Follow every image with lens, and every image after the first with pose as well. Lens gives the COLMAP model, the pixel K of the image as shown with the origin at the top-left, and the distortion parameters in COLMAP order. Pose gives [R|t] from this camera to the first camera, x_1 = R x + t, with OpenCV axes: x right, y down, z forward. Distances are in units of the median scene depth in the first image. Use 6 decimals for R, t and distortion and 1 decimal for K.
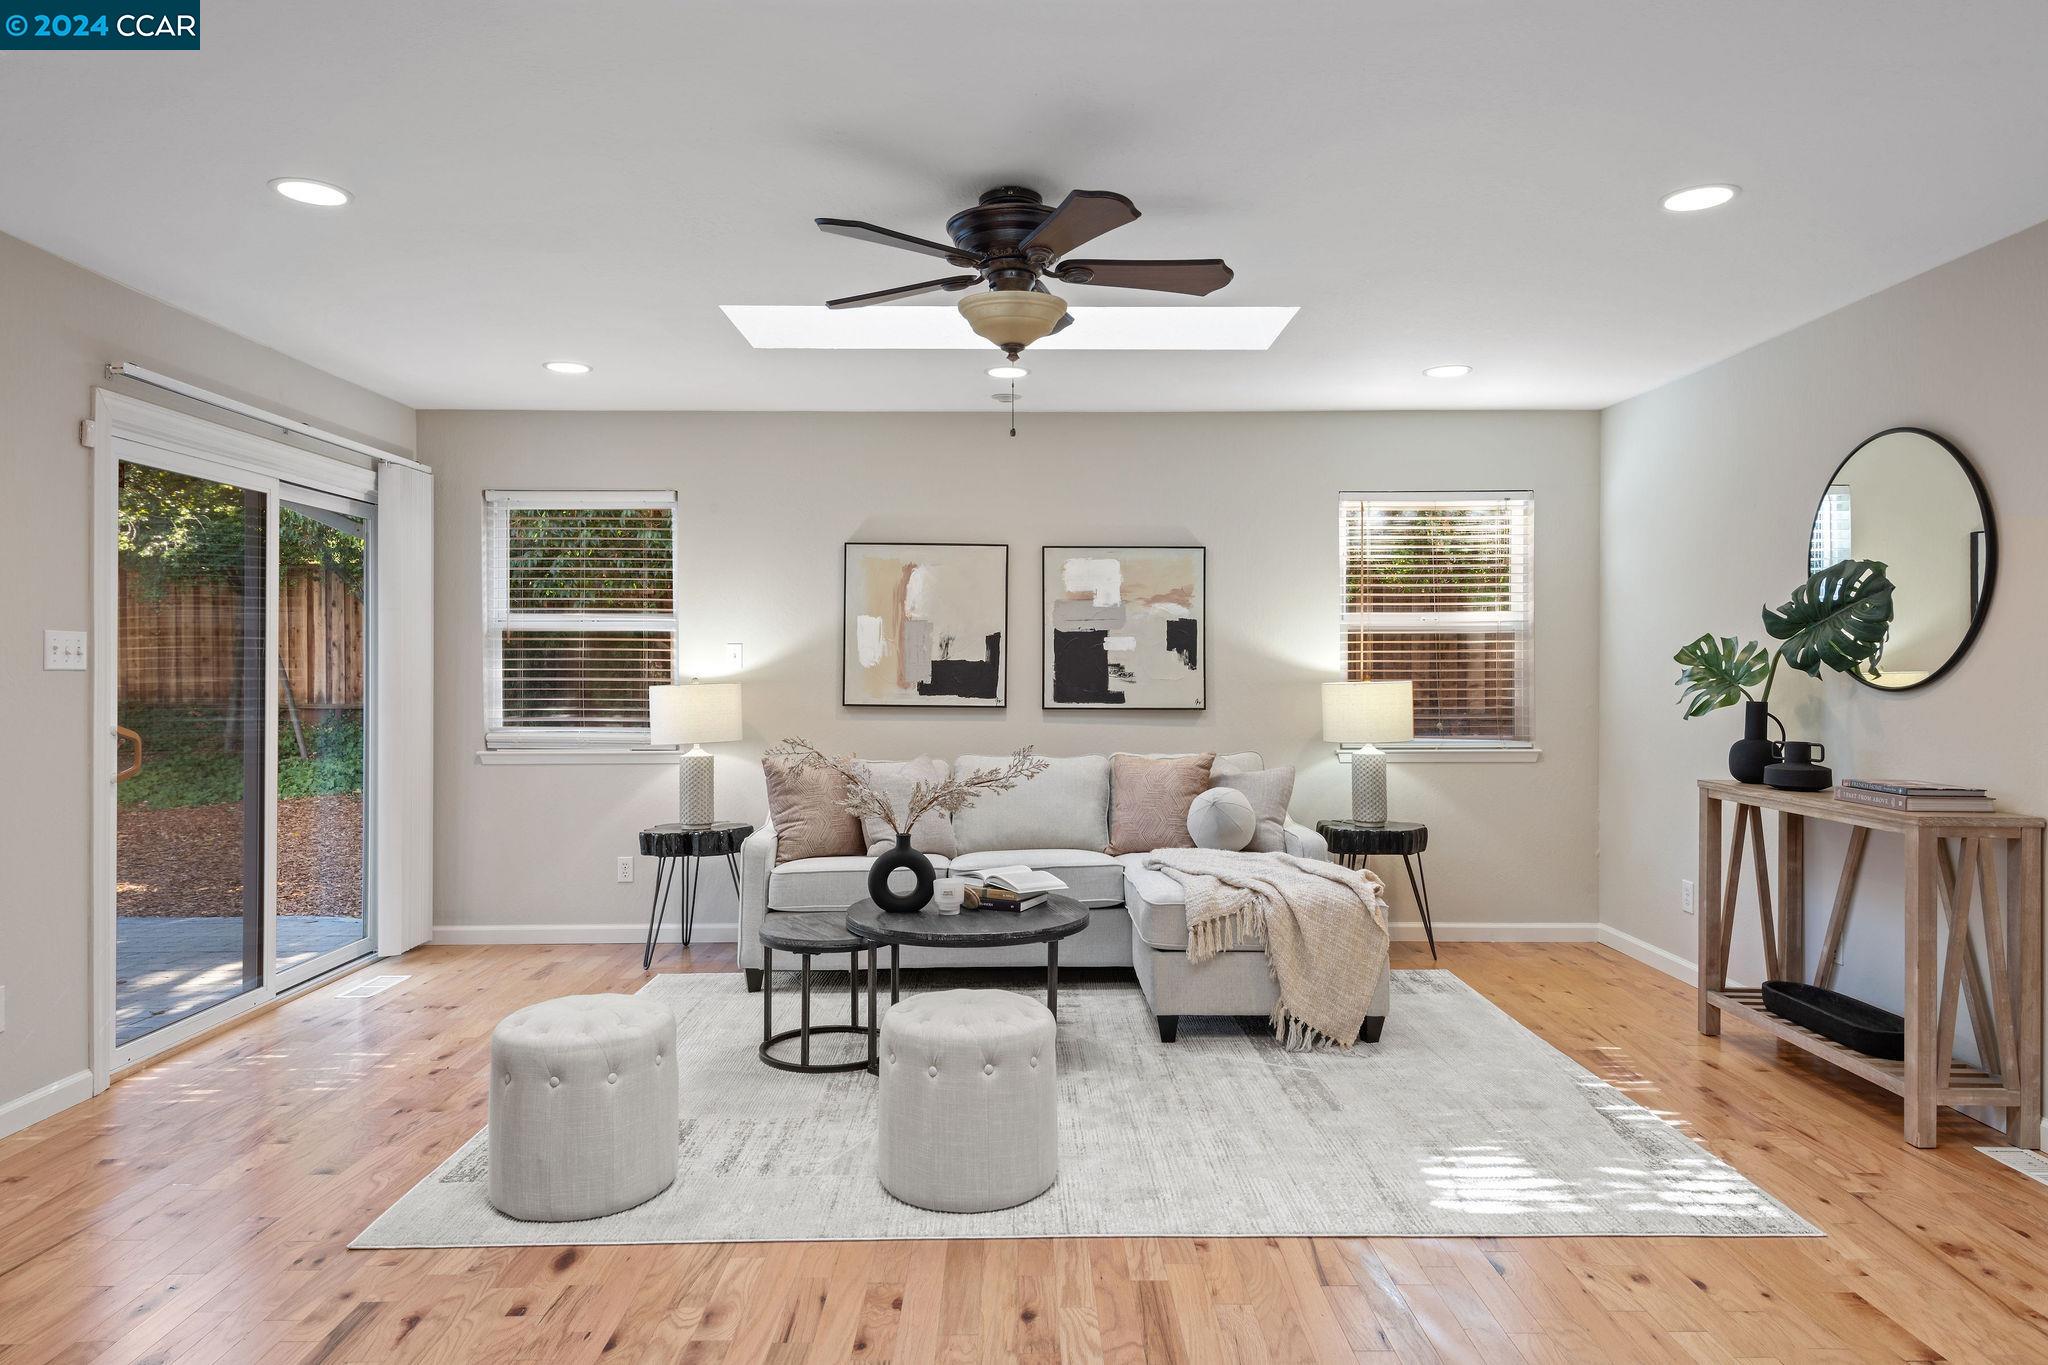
lens RADIAL K [[1285.1, 0, 992.8], [0, 1285.1, 665.6], [0, 0, 1]] dist [0.004216, -0.001570]
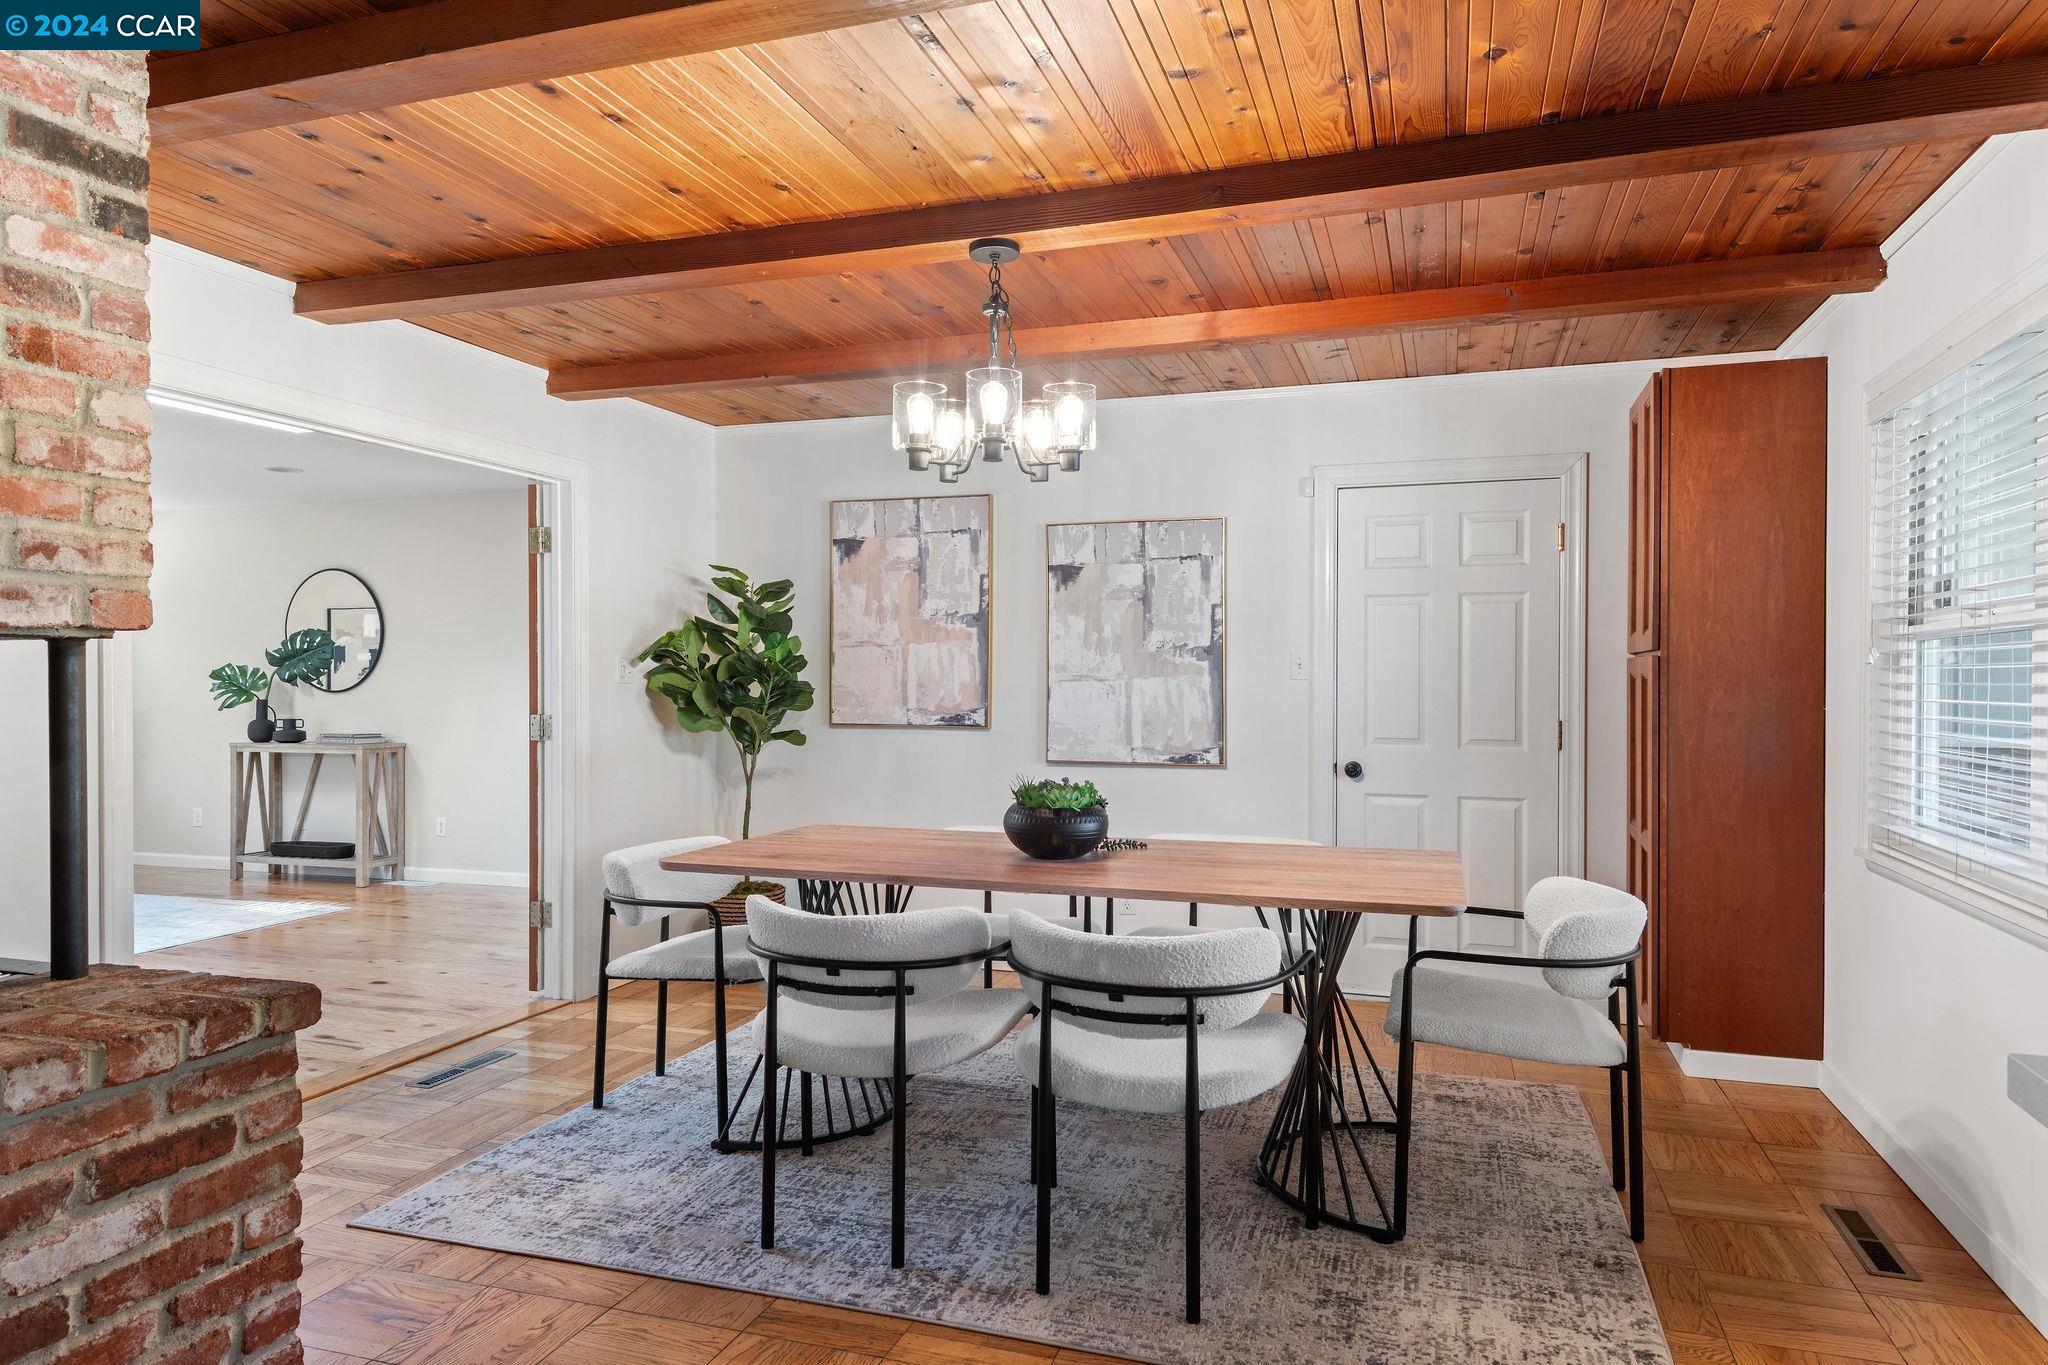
lens RADIAL K [[1285.1, 0, 1021.0], [0, 1285.1, 682.4], [0, 0, 1]] dist [0.004216, -0.001570]
pose [[0.290006, -0.008508, 0.956987, -0.886490], [0.004754, 0.999961, 0.007449, -0.006154], [-0.957013, 0.002389, 0.290035, -0.616532]]
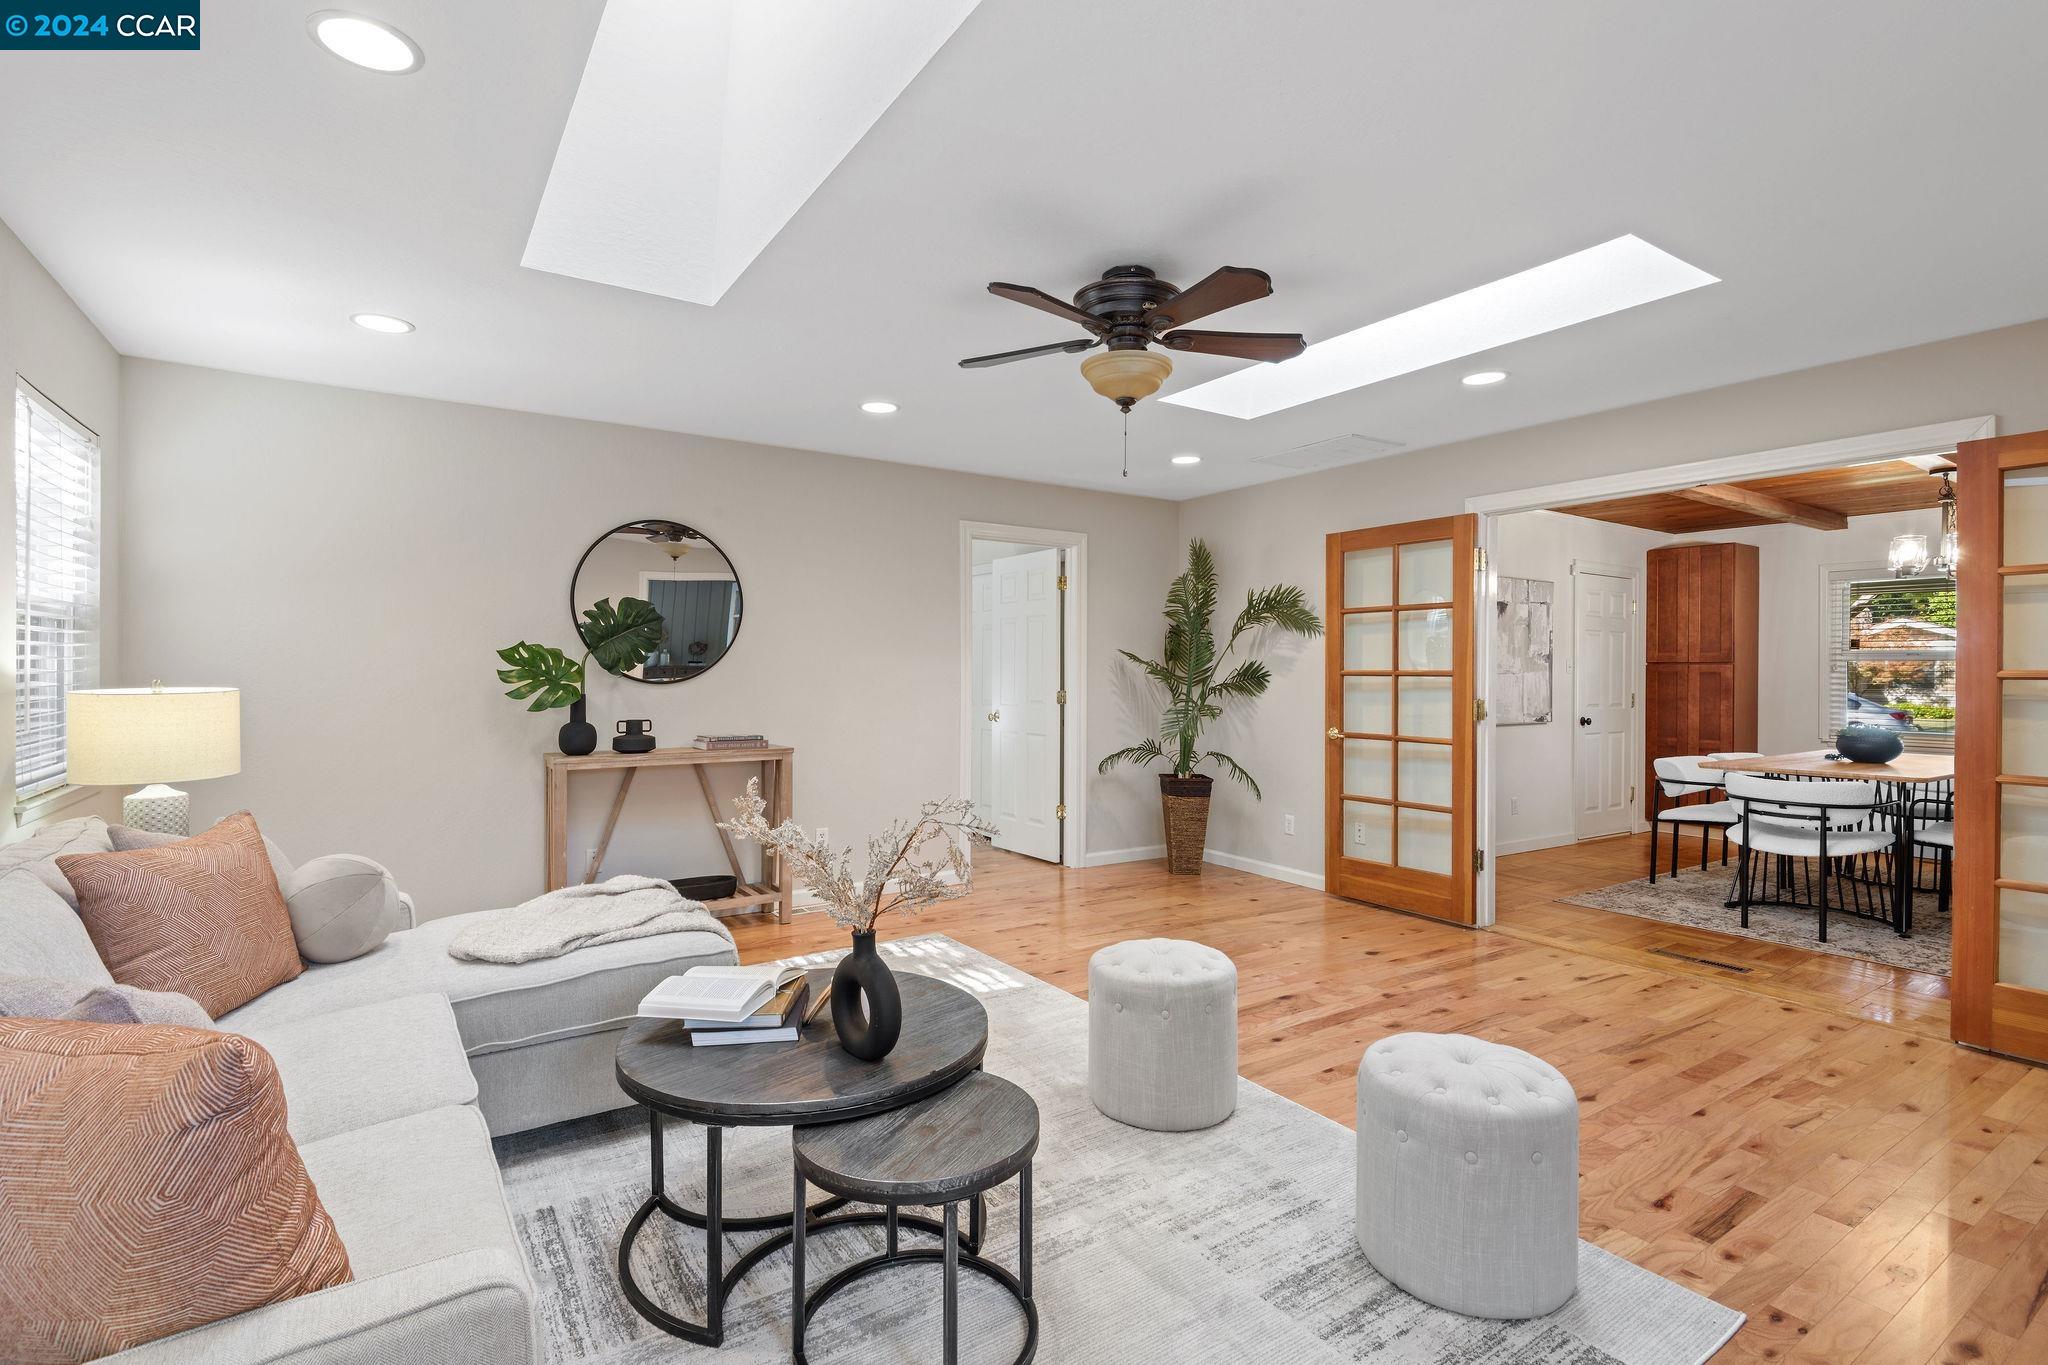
lens RADIAL K [[965.1, 0, 1032.7], [0, 965.1, 679.6], [0, 0, 1]] dist [0.002142, -0.001191]
pose [[-0.575158, -0.014850, 0.817908, -0.493585], [-0.007069, 0.999888, 0.013183, -0.003824], [-0.818012, 0.001800, -0.575198, 1.169227]]
